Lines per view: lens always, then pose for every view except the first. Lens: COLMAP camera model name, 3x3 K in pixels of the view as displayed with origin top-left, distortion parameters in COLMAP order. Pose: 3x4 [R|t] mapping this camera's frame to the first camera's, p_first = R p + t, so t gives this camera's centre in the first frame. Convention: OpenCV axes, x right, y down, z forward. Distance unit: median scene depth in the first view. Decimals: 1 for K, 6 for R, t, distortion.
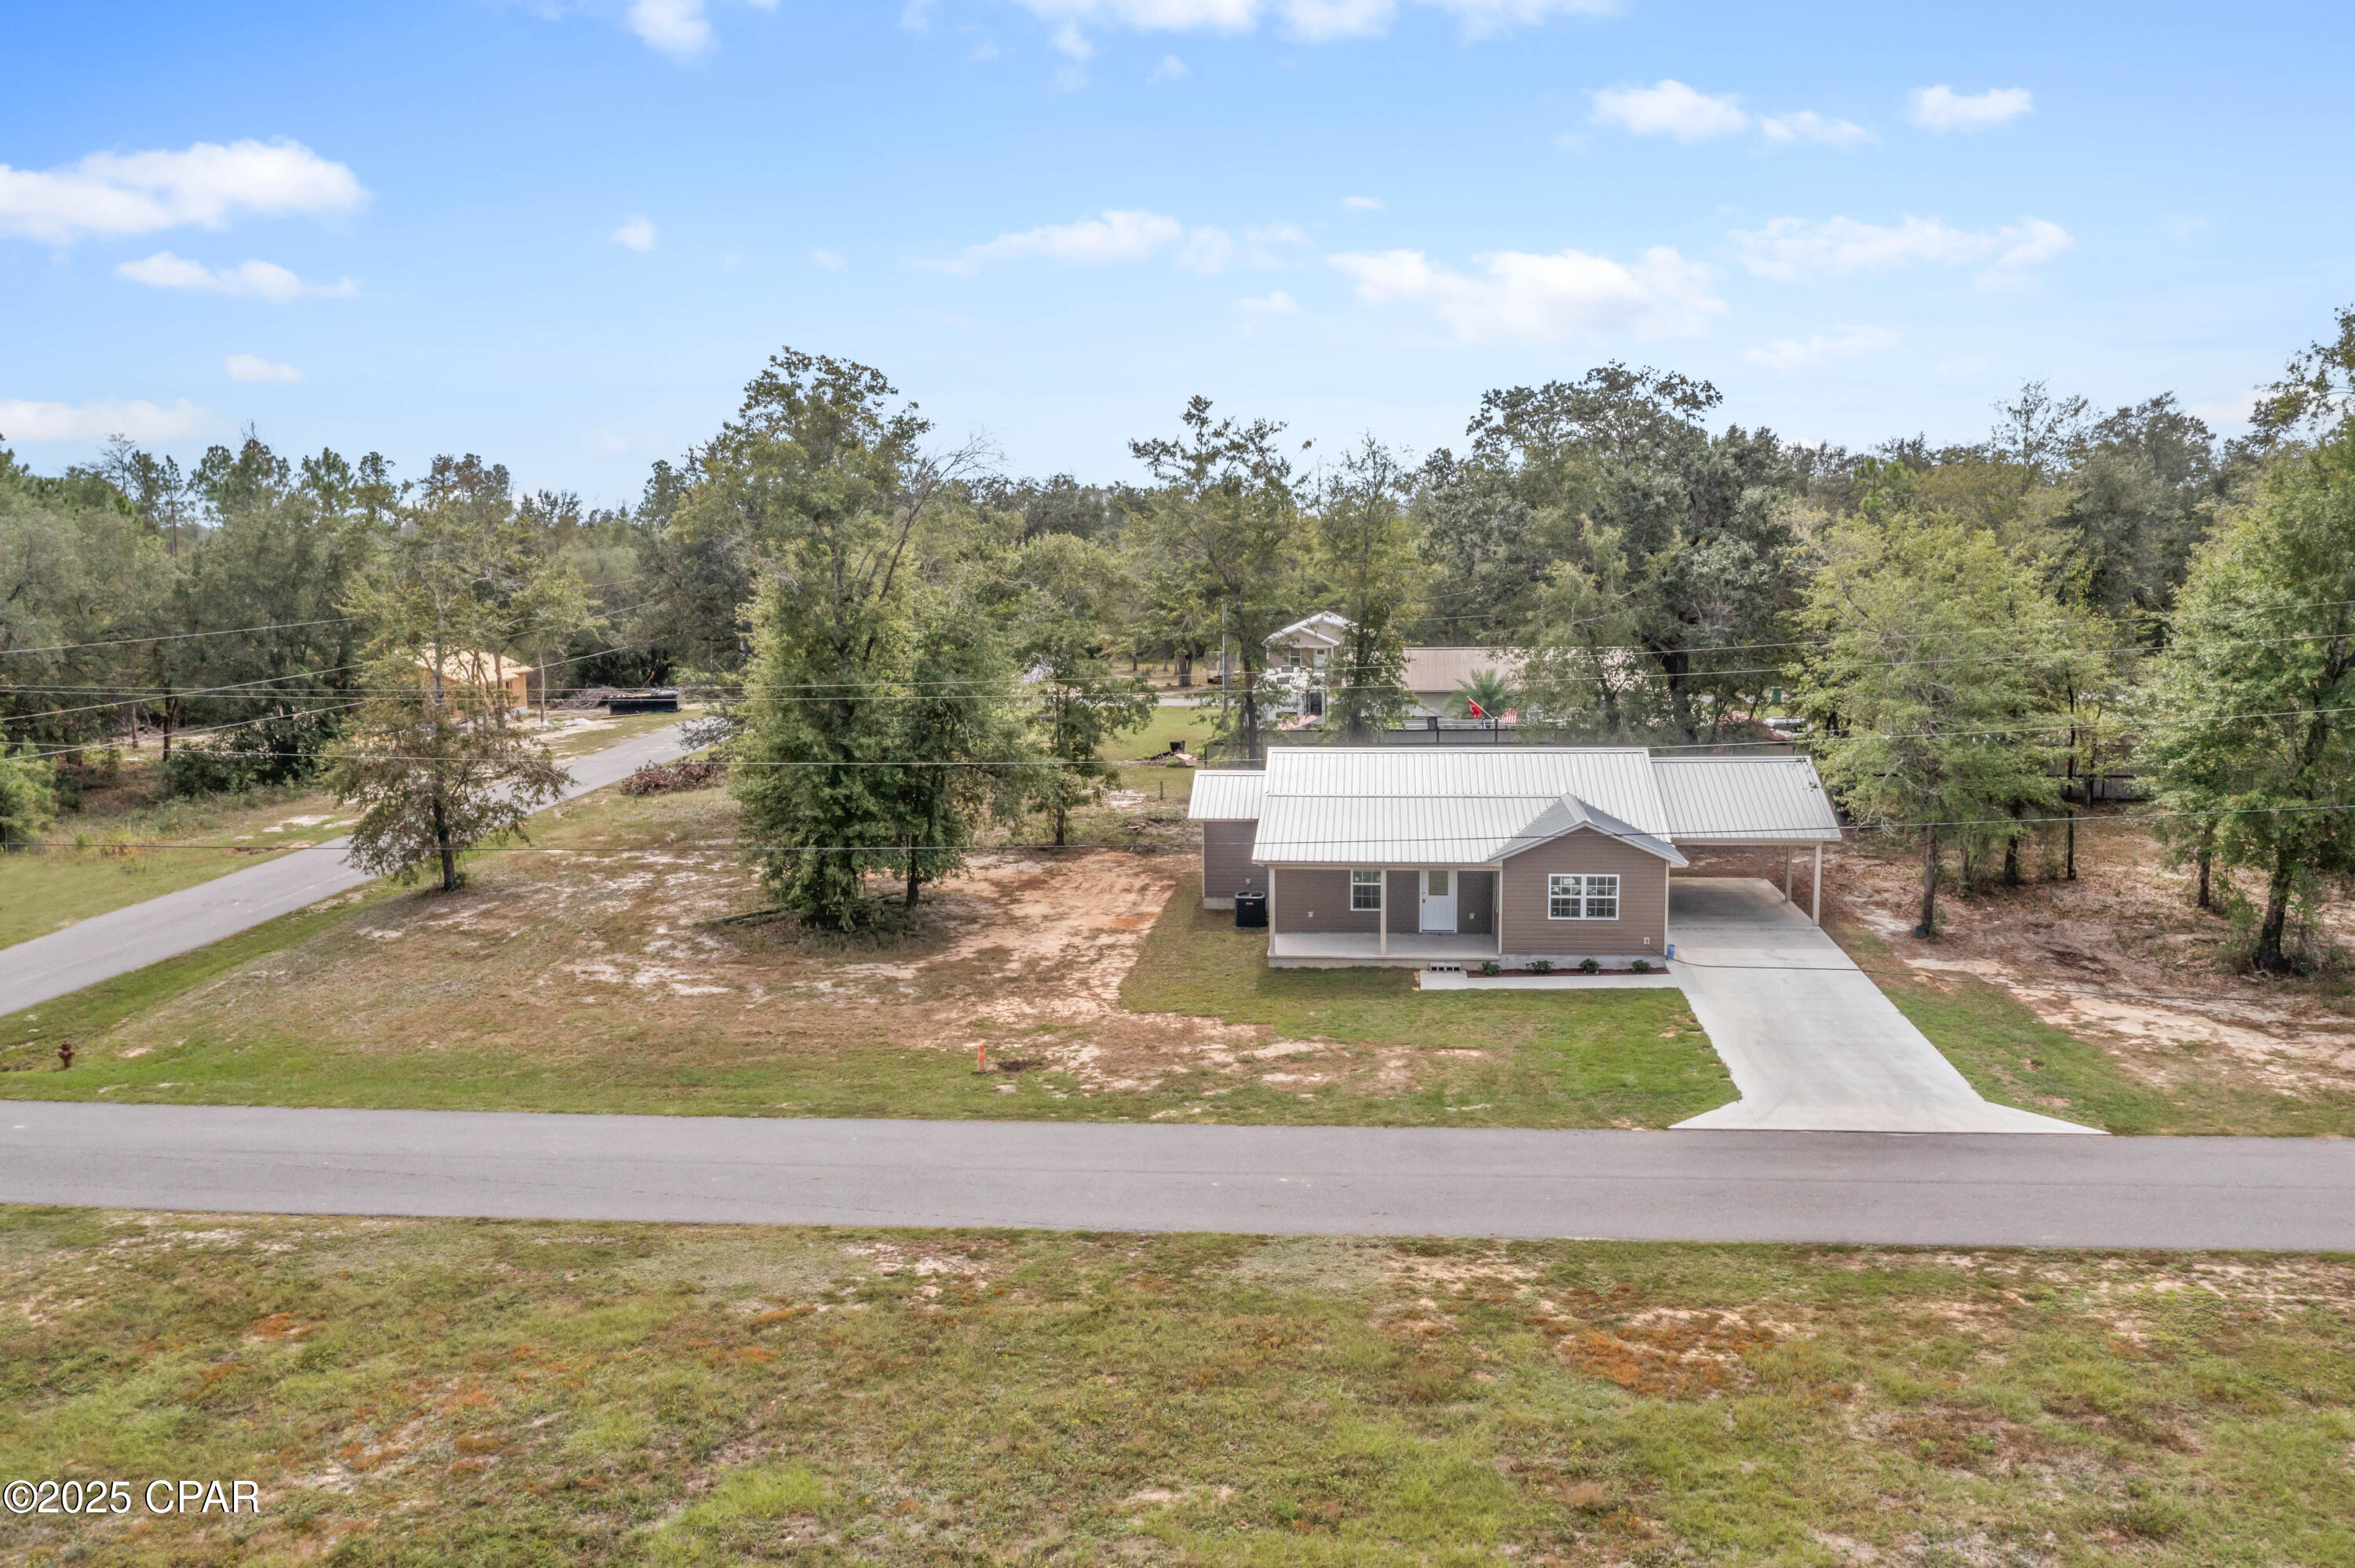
lens RADIAL K [[1865.9, 0, 1169.9], [0, 1865.9, 782.8], [0, 0, 1]] dist [-0.017270, -0.003608]
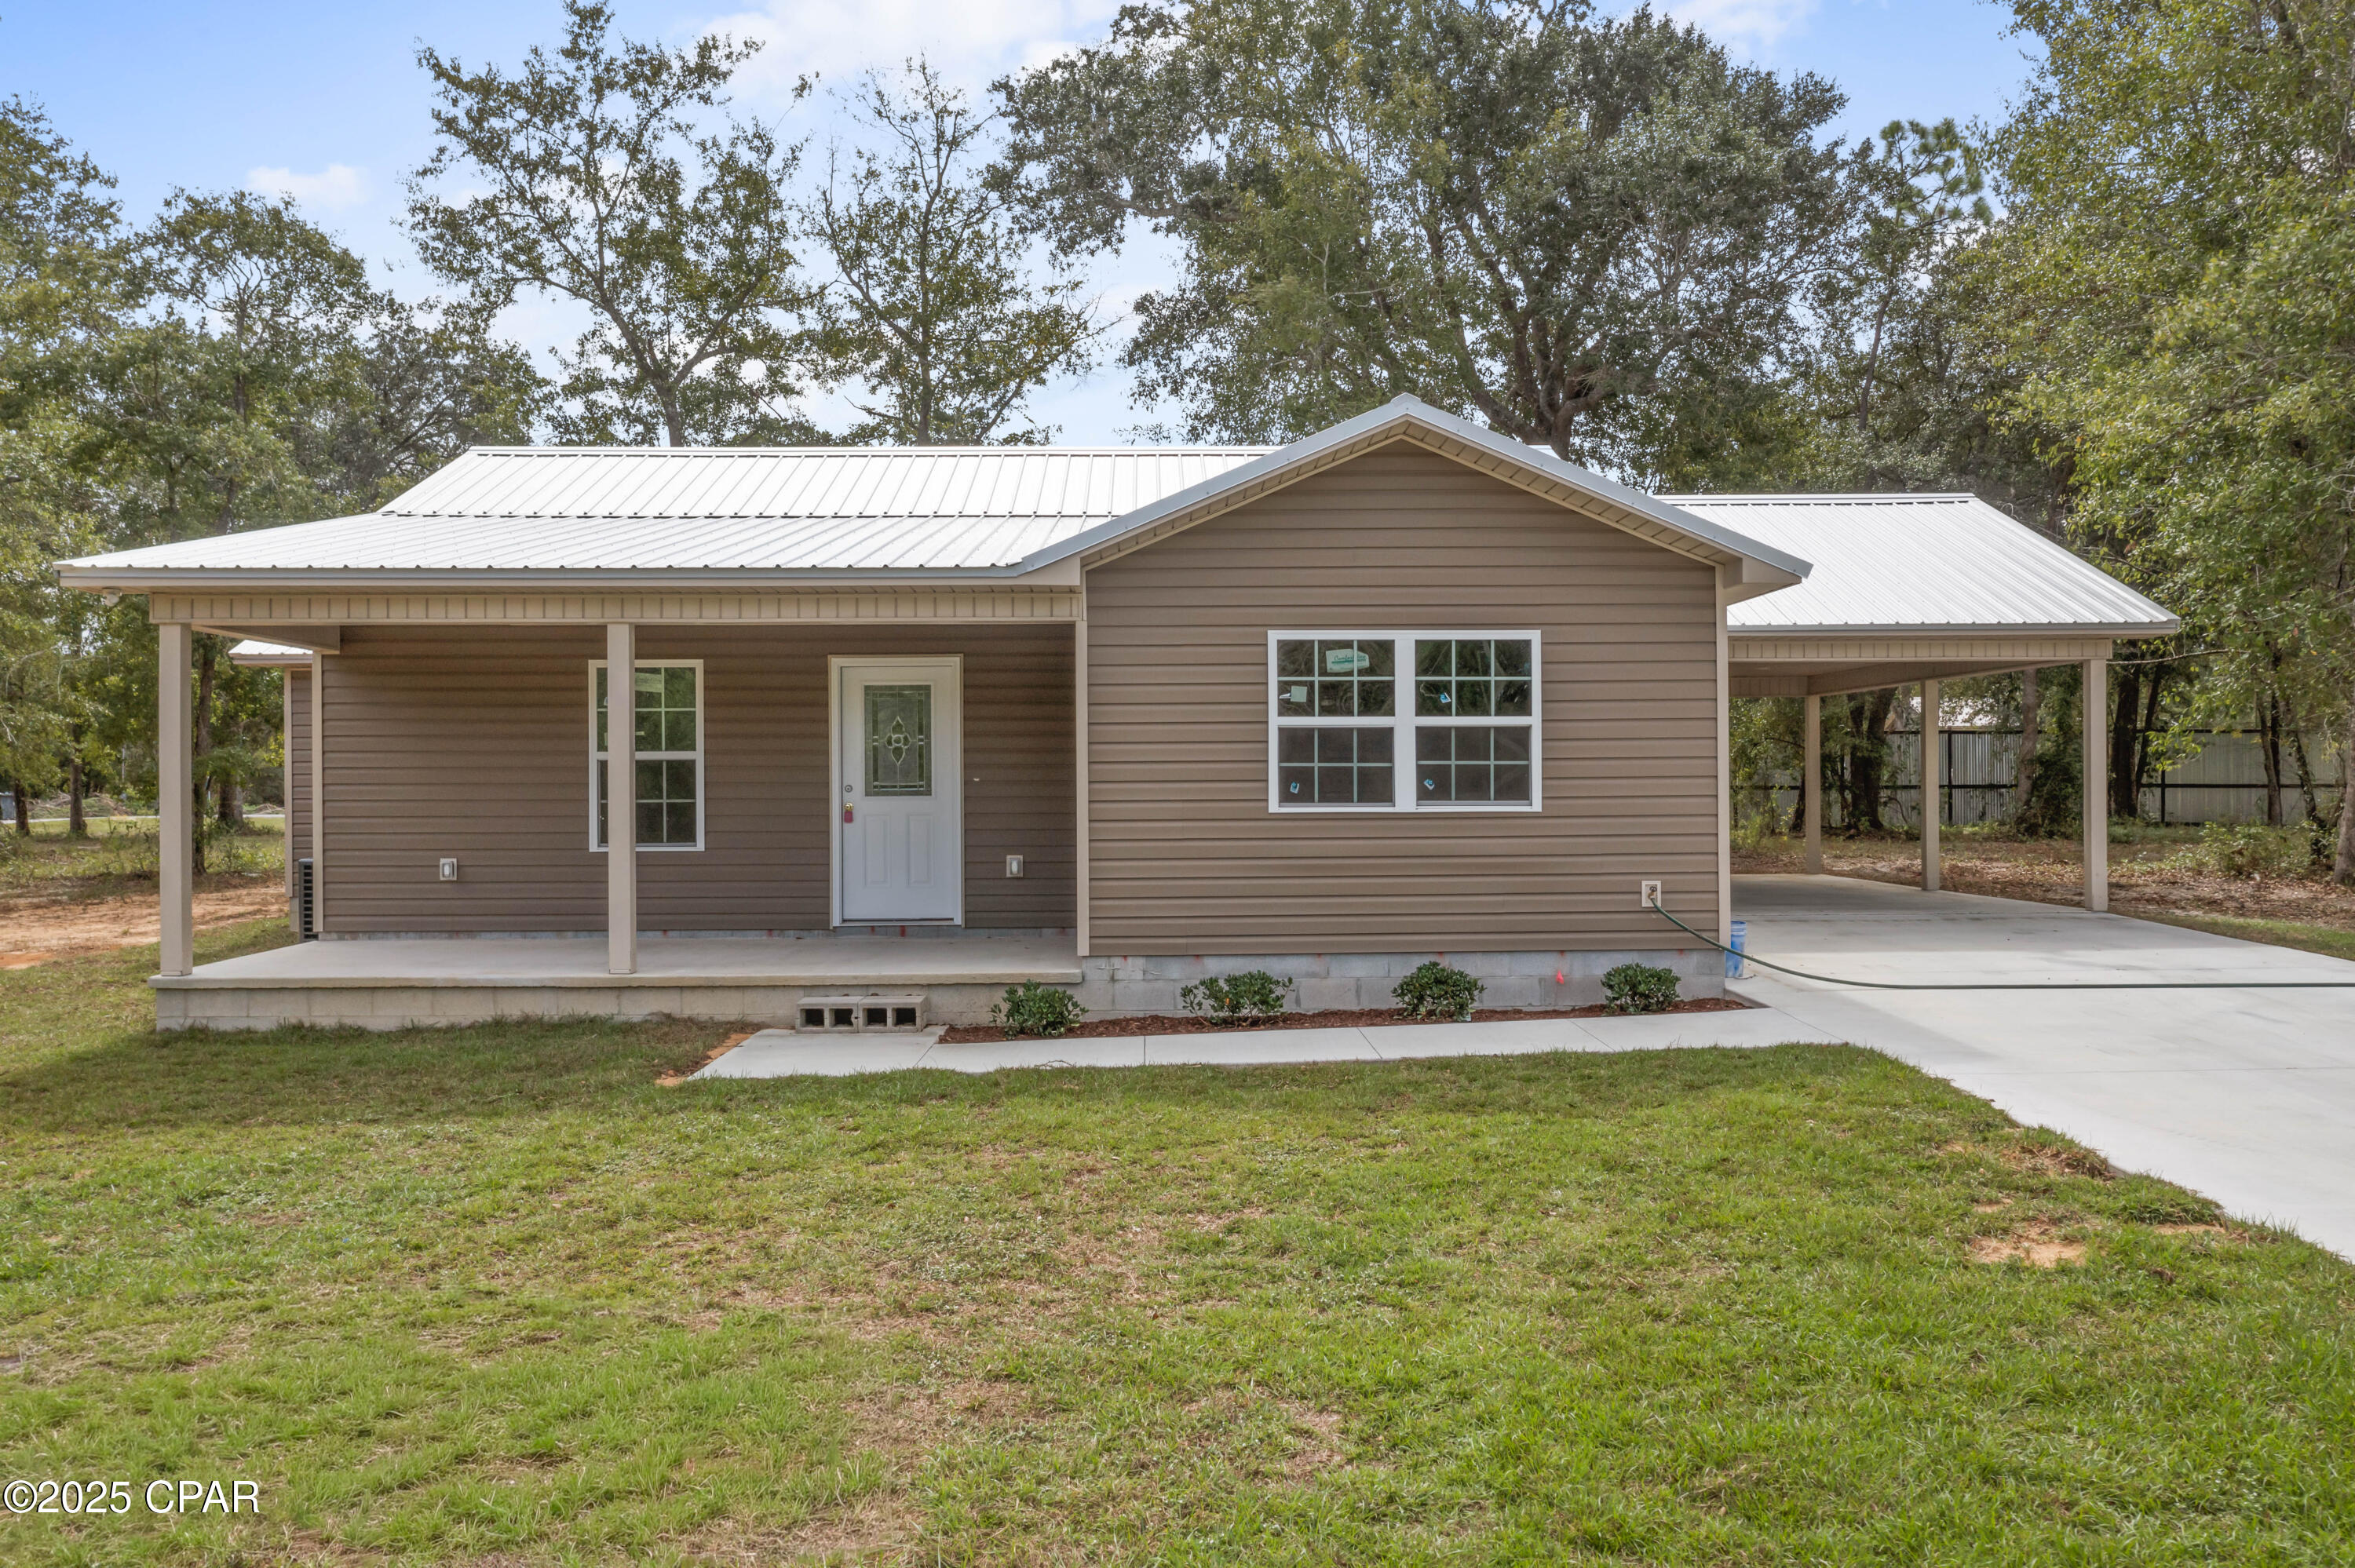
lens RADIAL K [[1865.9, 0, 1169.9], [0, 1865.9, 782.8], [0, 0, 1]] dist [-0.017270, -0.003608]
pose [[0.991541, 0.009563, 0.129443, 0.176228], [0.008020, 0.990862, -0.134642, 0.115842], [-0.129548, 0.134541, 0.982403, 0.846503]]
